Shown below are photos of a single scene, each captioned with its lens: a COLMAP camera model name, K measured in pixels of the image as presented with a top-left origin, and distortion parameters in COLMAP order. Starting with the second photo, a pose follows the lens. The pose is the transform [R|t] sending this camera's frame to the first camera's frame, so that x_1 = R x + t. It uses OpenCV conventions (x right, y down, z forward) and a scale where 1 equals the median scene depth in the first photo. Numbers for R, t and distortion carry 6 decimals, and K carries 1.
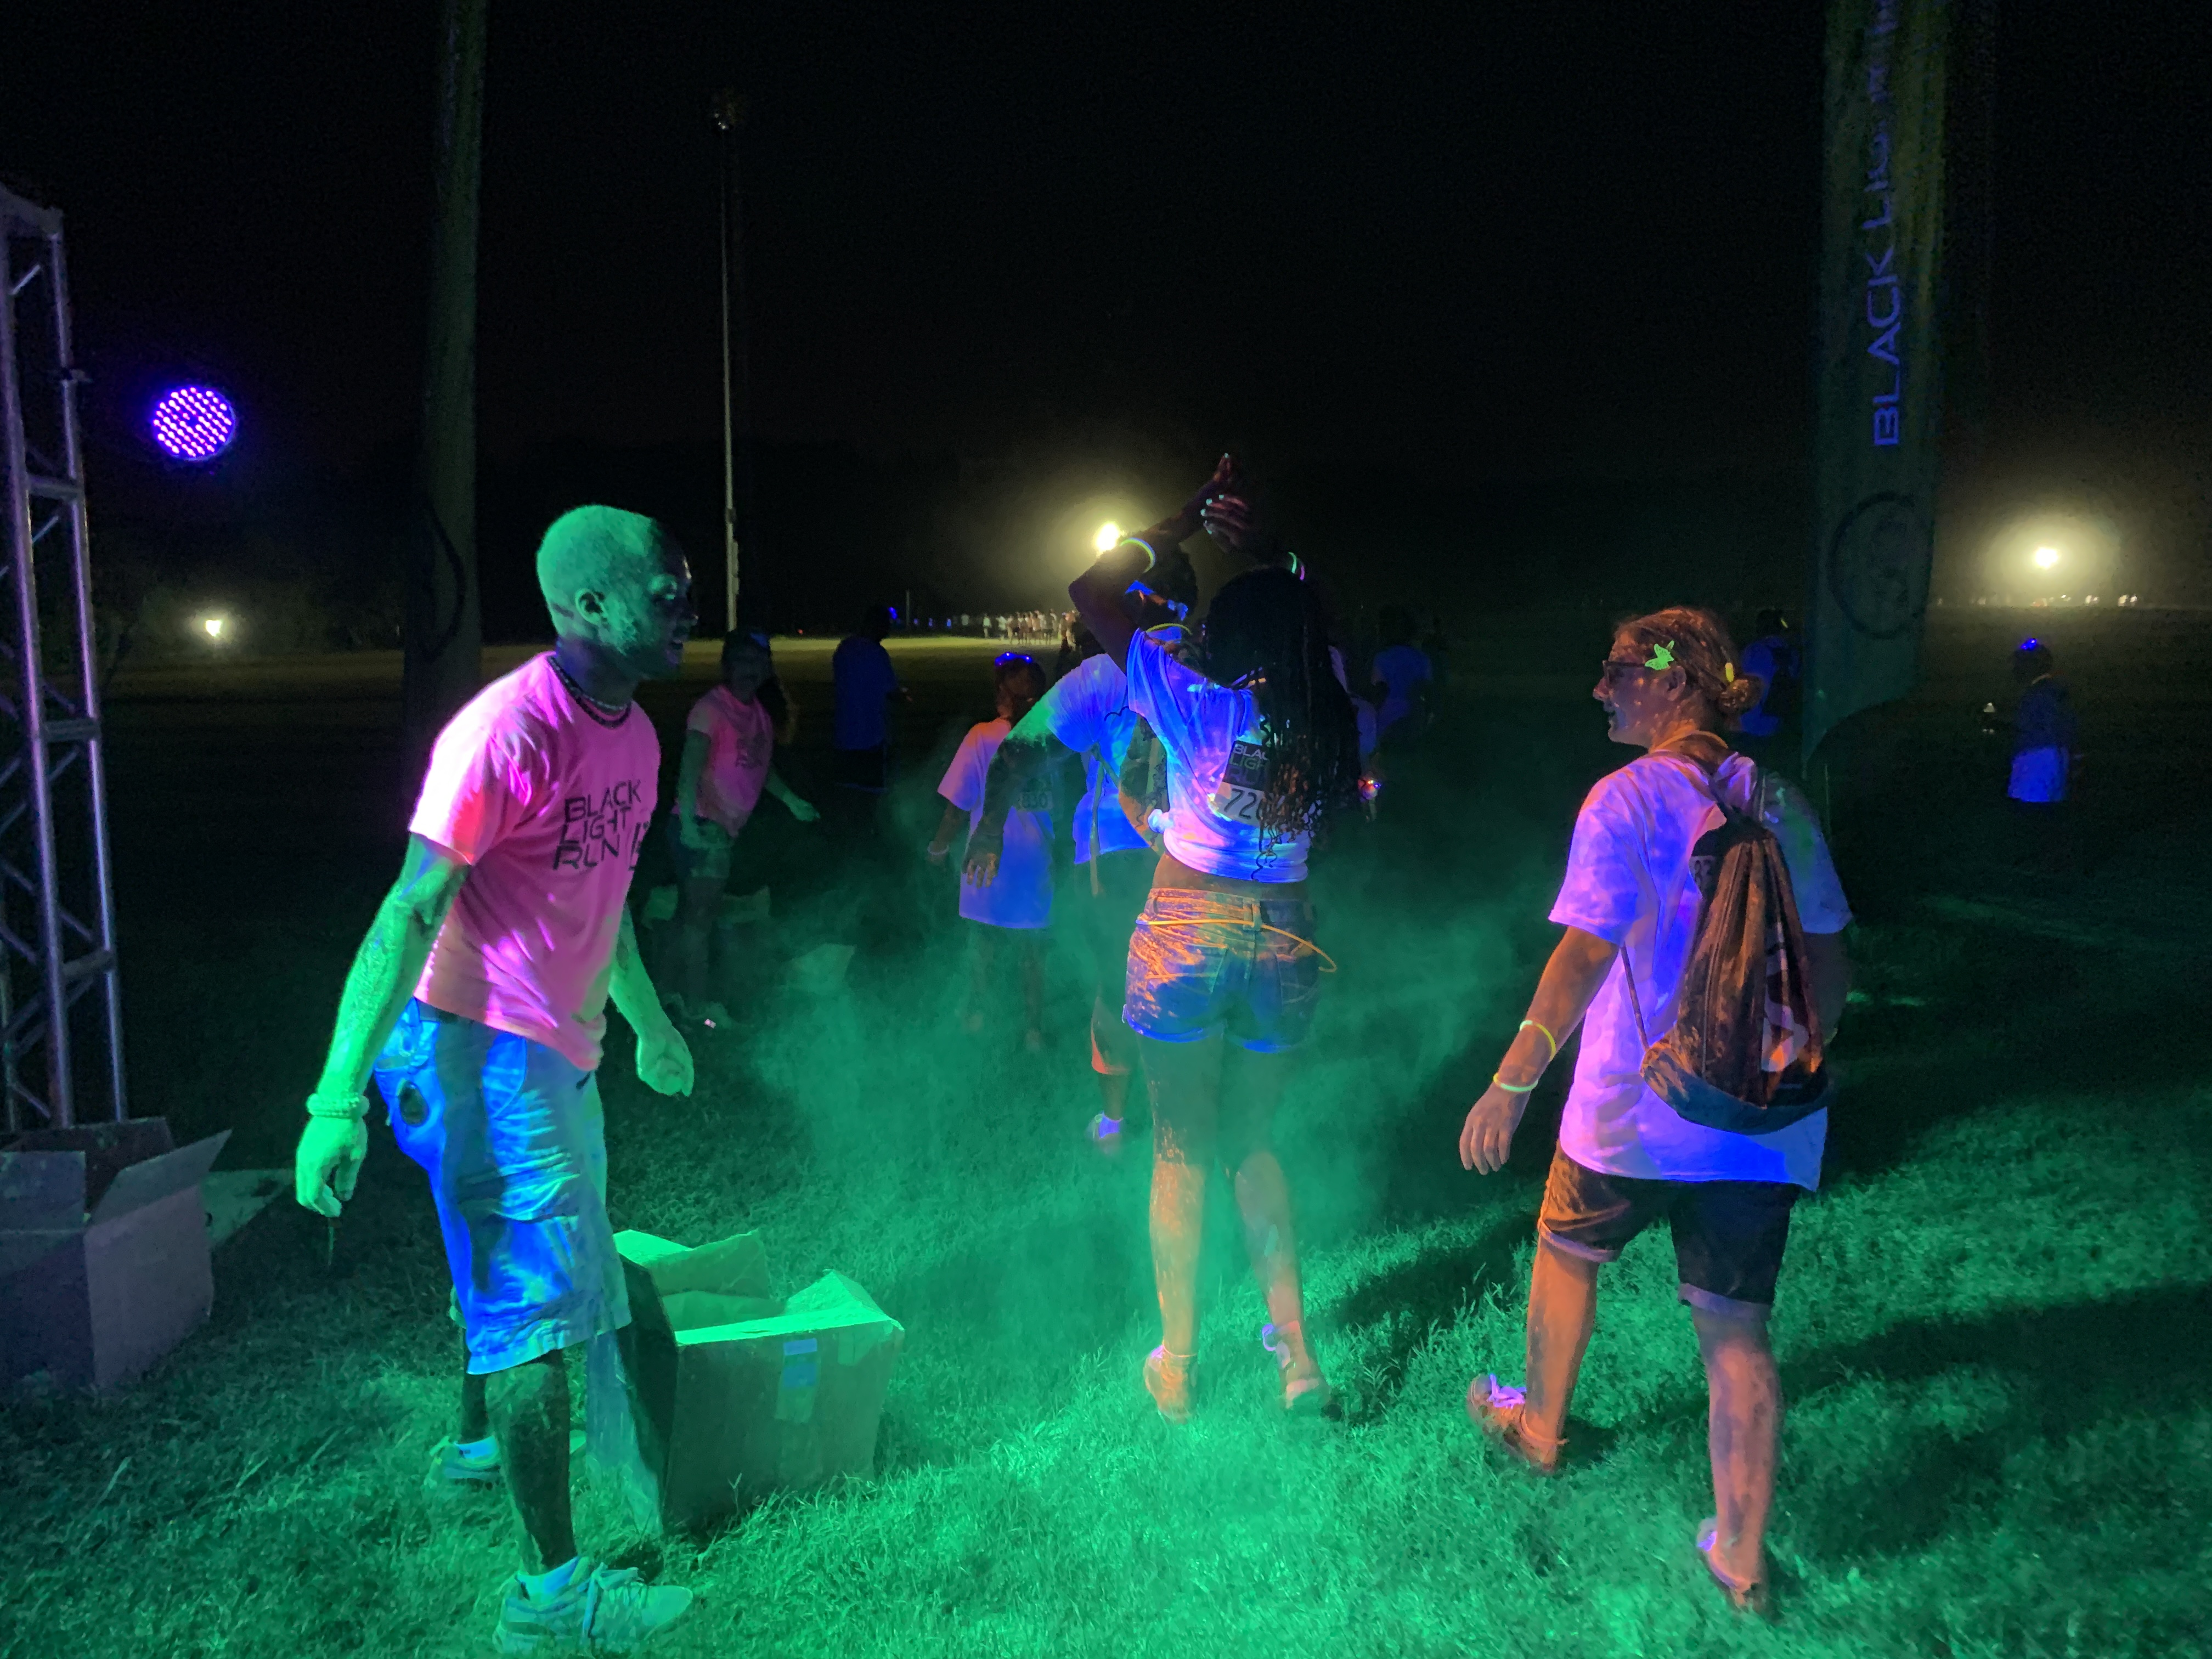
lens RADIAL K [[1669.3, 0, 1078.7], [0, 1669.3, 820.1], [0, 0, 1]] dist [-0.035571, 0.000472]
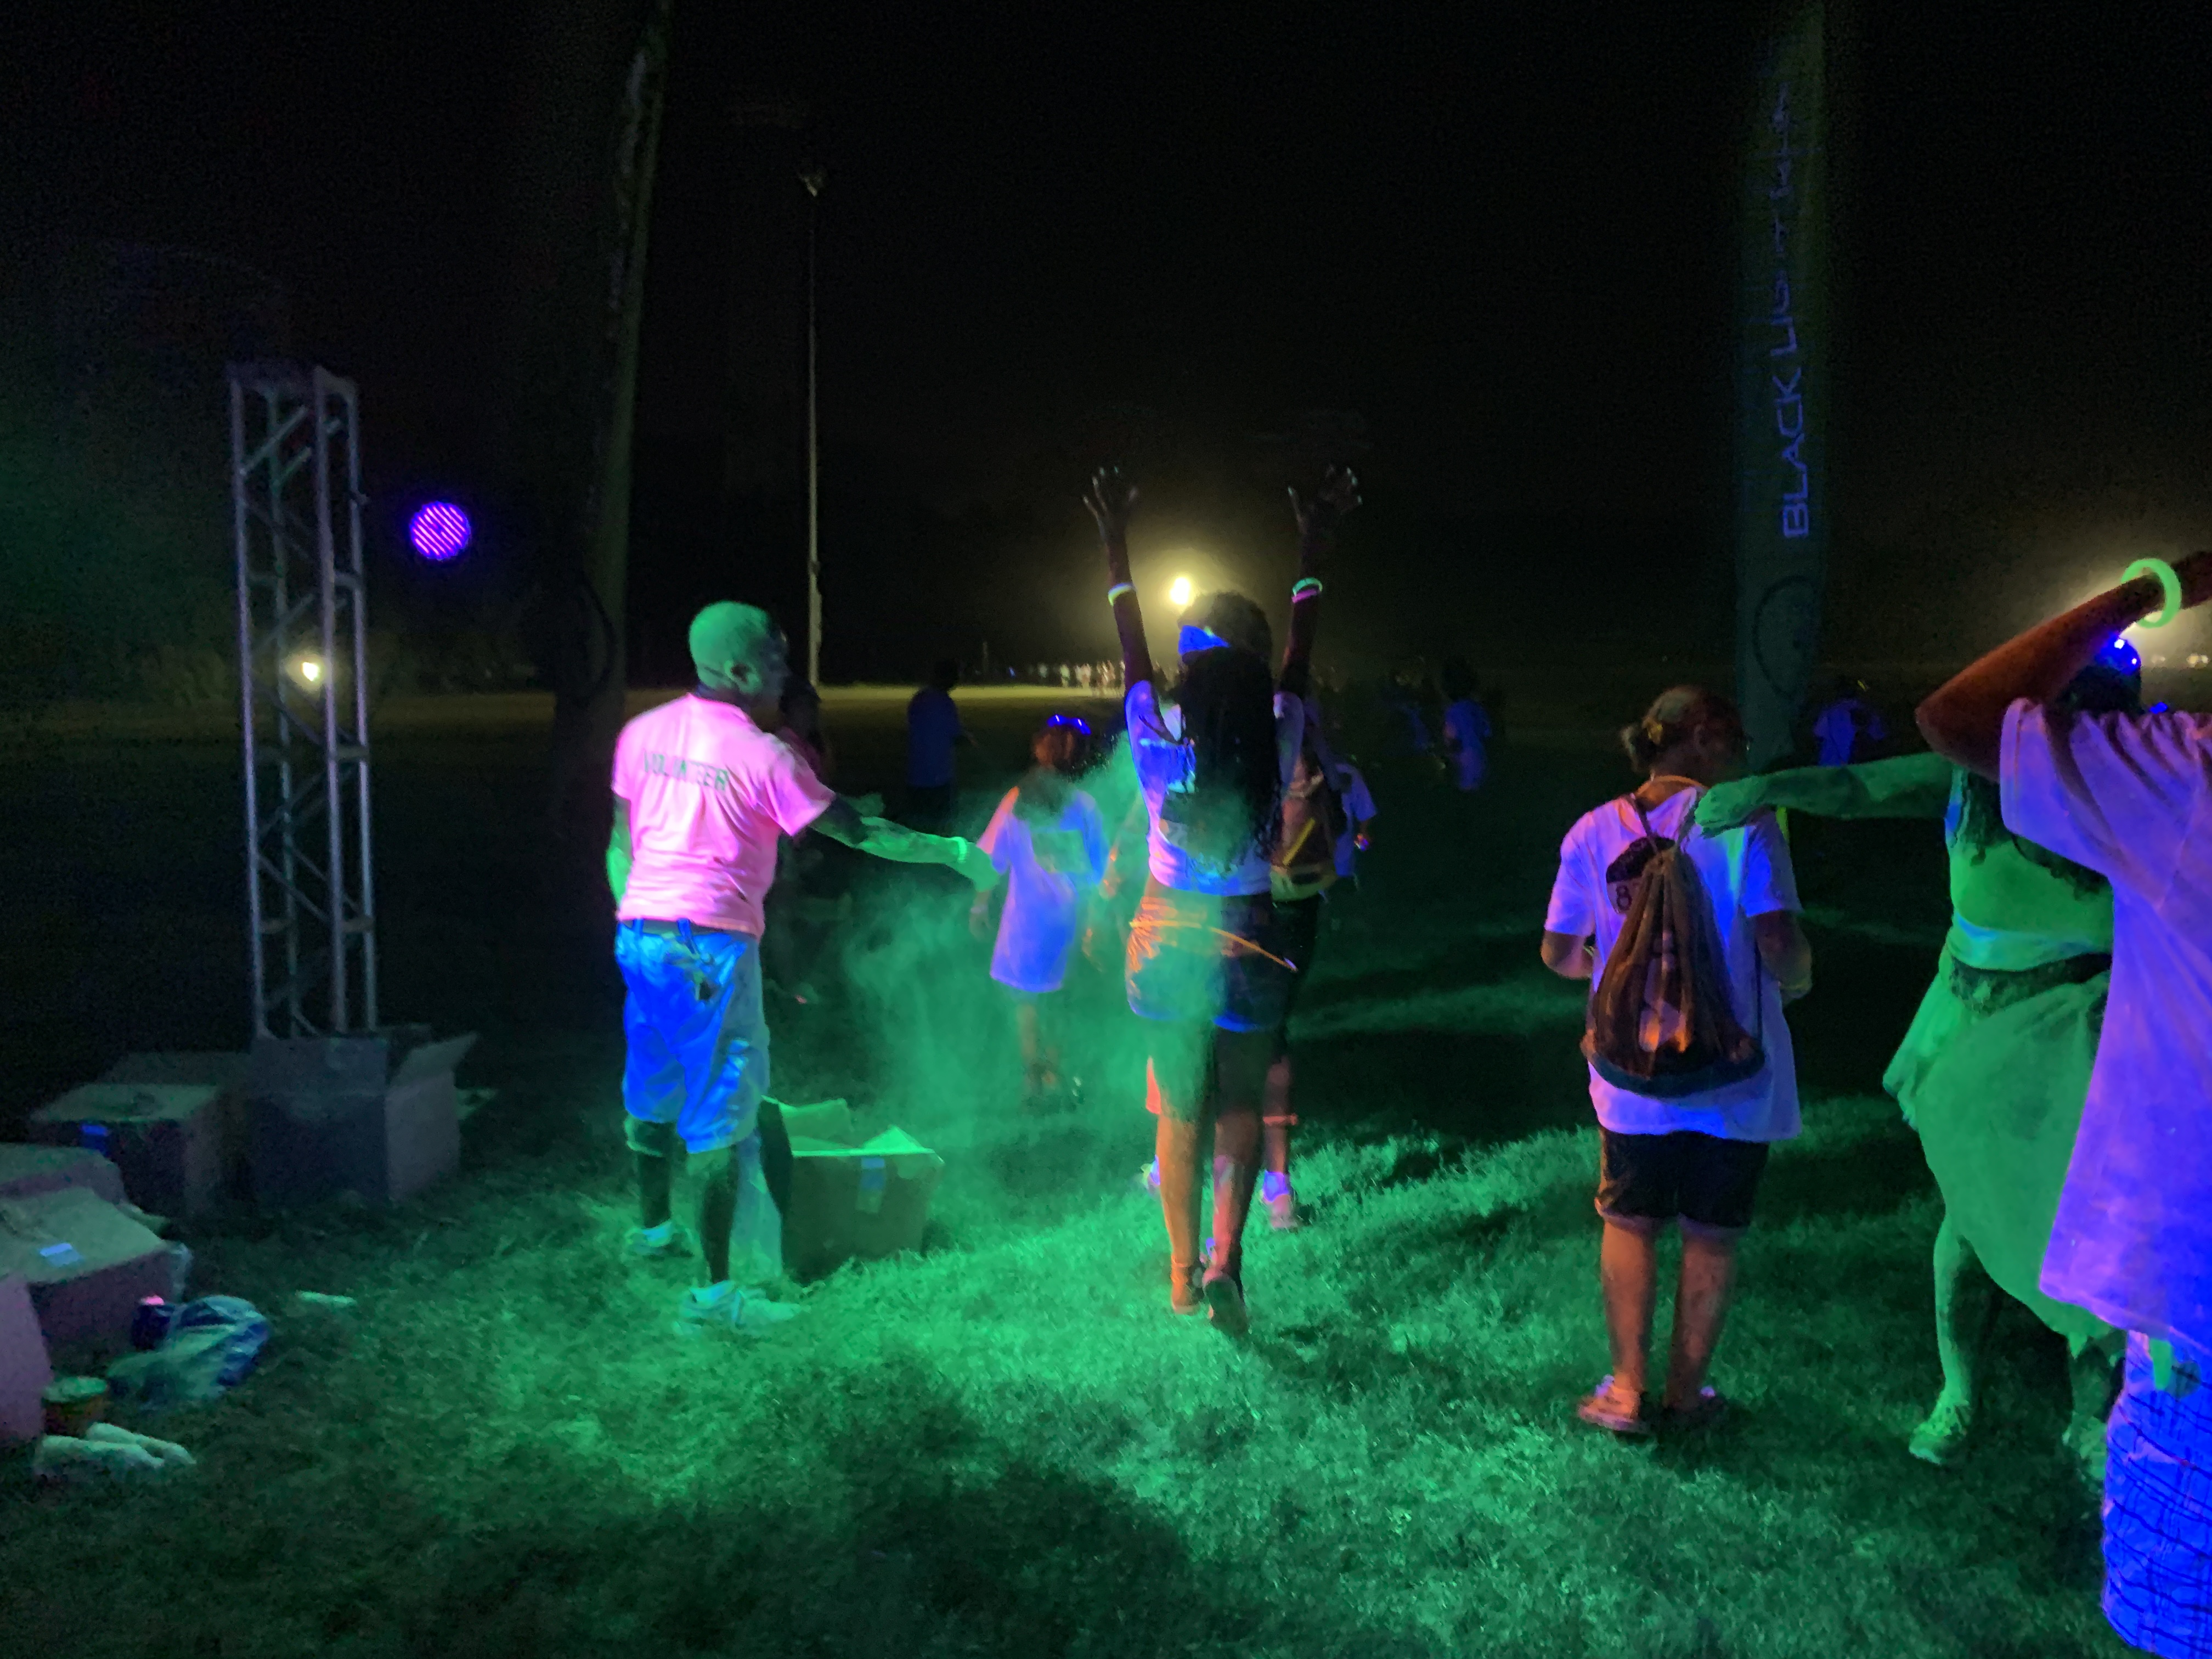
lens RADIAL K [[1667.1, 0, 1106.0], [0, 1667.1, 829.5], [0, 0, 1]] dist [0.002554, 0.000644]
pose [[0.999499, 0.012462, -0.029080, 0.069249], [-0.013172, 0.999617, -0.024331, 0.039099], [0.028766, 0.024702, 0.999281, -0.425380]]
